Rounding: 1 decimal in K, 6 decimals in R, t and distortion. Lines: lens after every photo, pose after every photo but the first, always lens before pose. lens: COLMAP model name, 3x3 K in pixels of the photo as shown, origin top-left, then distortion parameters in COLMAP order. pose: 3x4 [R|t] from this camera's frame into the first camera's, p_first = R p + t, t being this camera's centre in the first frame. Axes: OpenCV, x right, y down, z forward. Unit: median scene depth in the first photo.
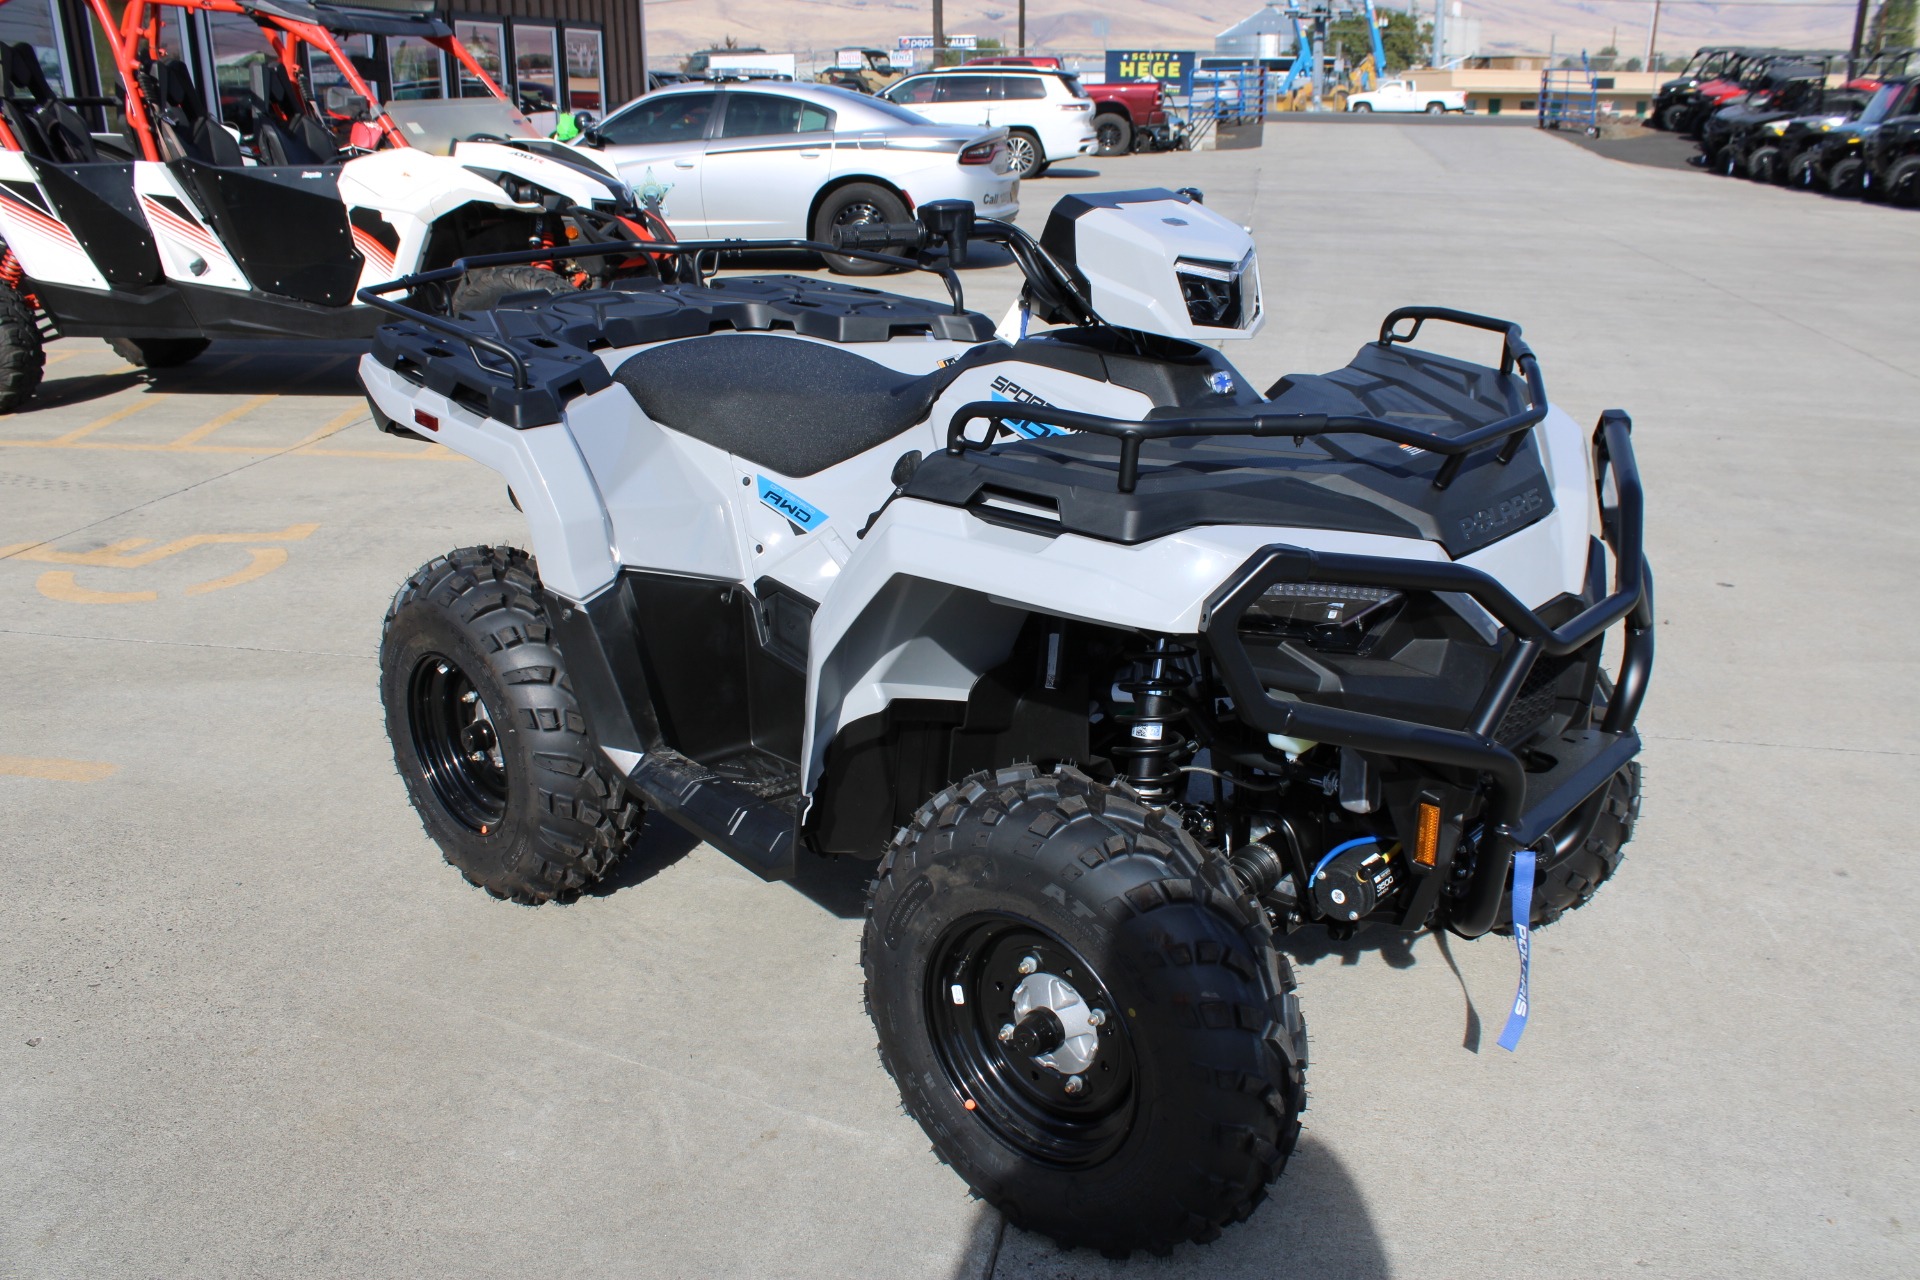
lens RADIAL K [[1589.6, 0, 964.5], [0, 1589.6, 629.1], [0, 0, 1]] dist [-0.171260, 0.151854]
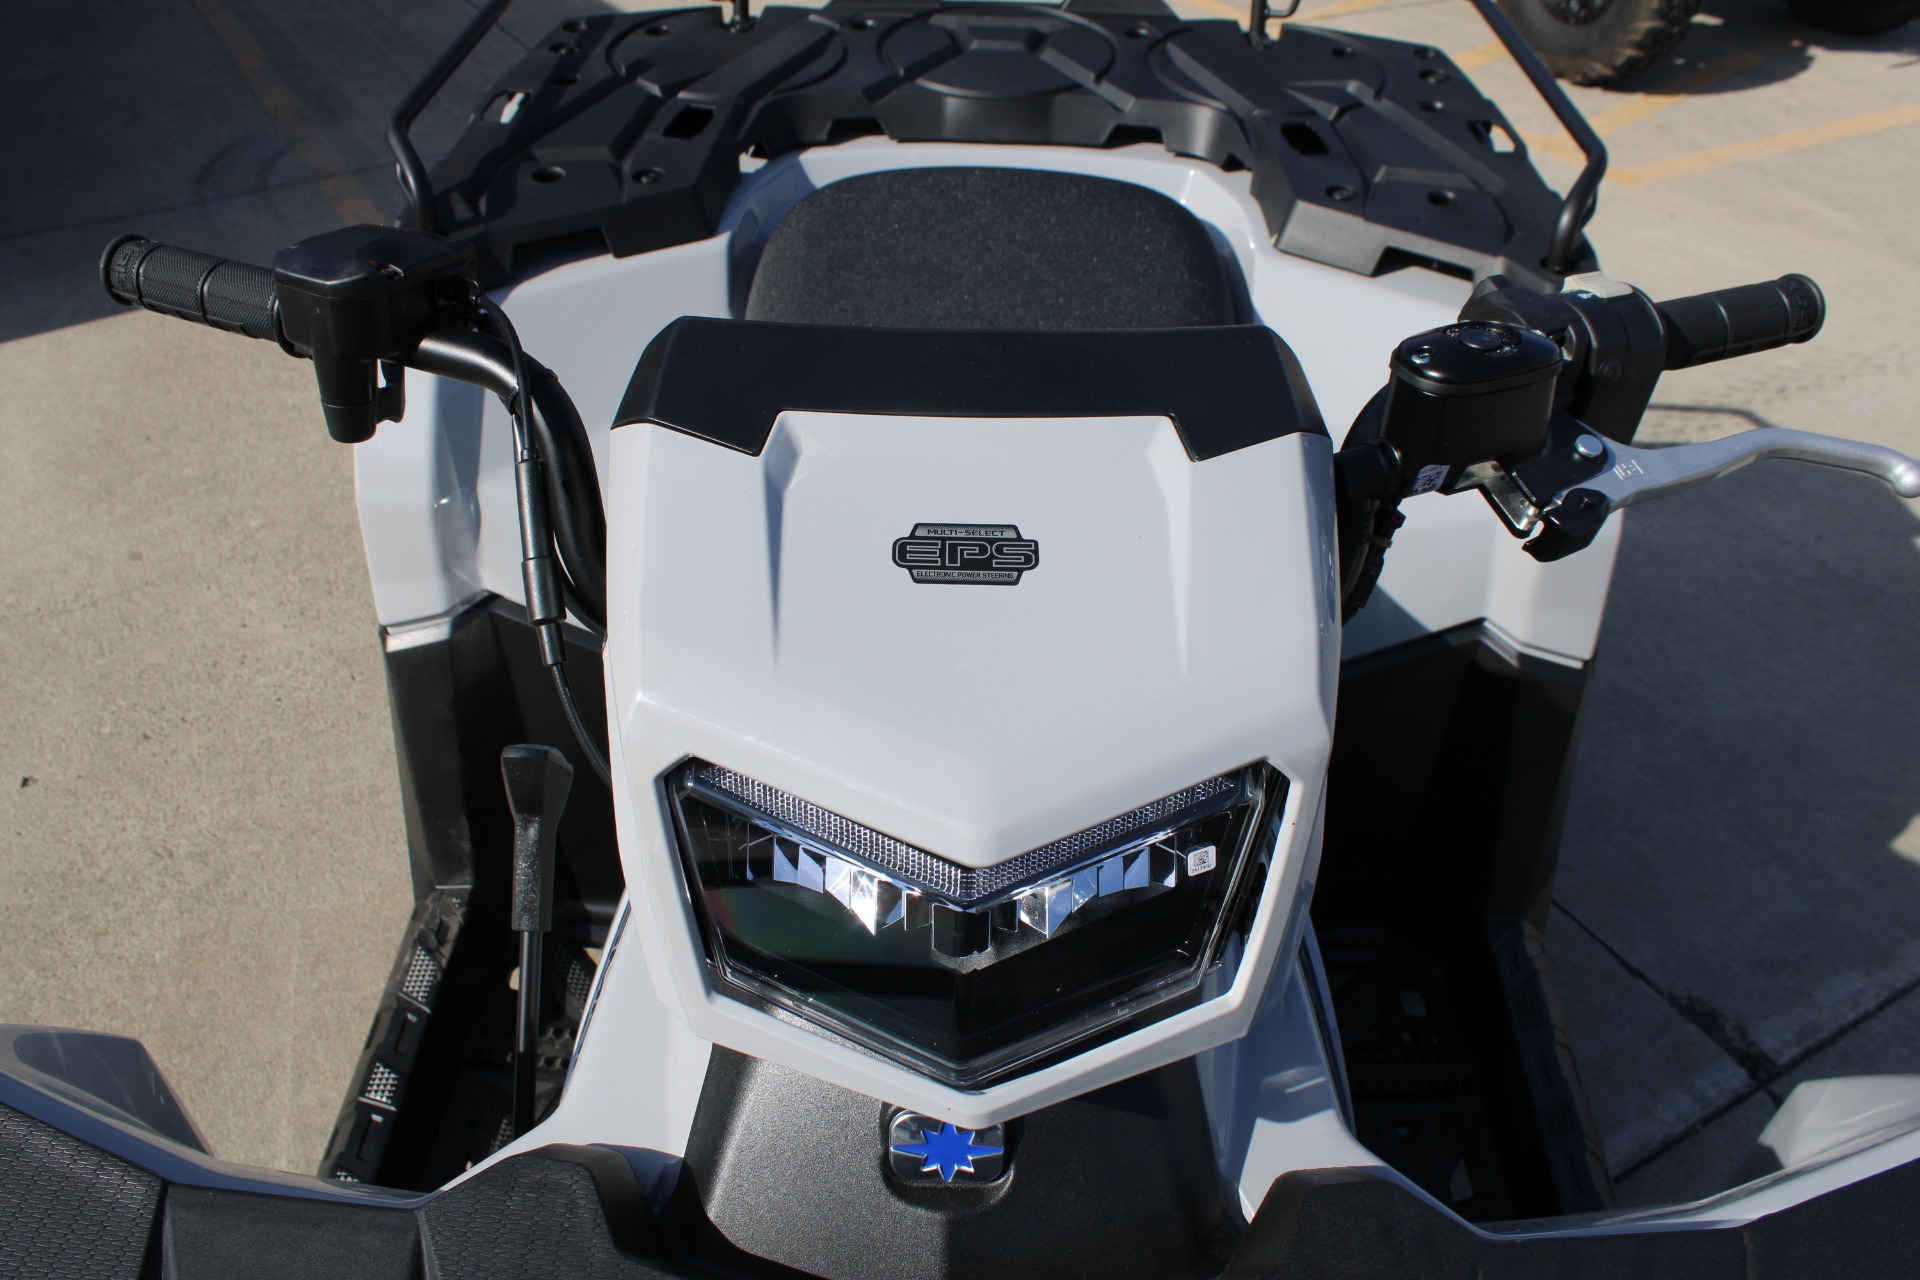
lens RADIAL K [[1655.4, 0, 968.2], [0, 1655.4, 632.6], [0, 0, 1]] dist [-0.162101, 0.149000]
pose [[0.664533, 0.456449, -0.591650, 0.227186], [-0.269296, 0.884843, 0.380174, -0.269324], [0.697047, -0.093309, 0.710928, 0.623613]]
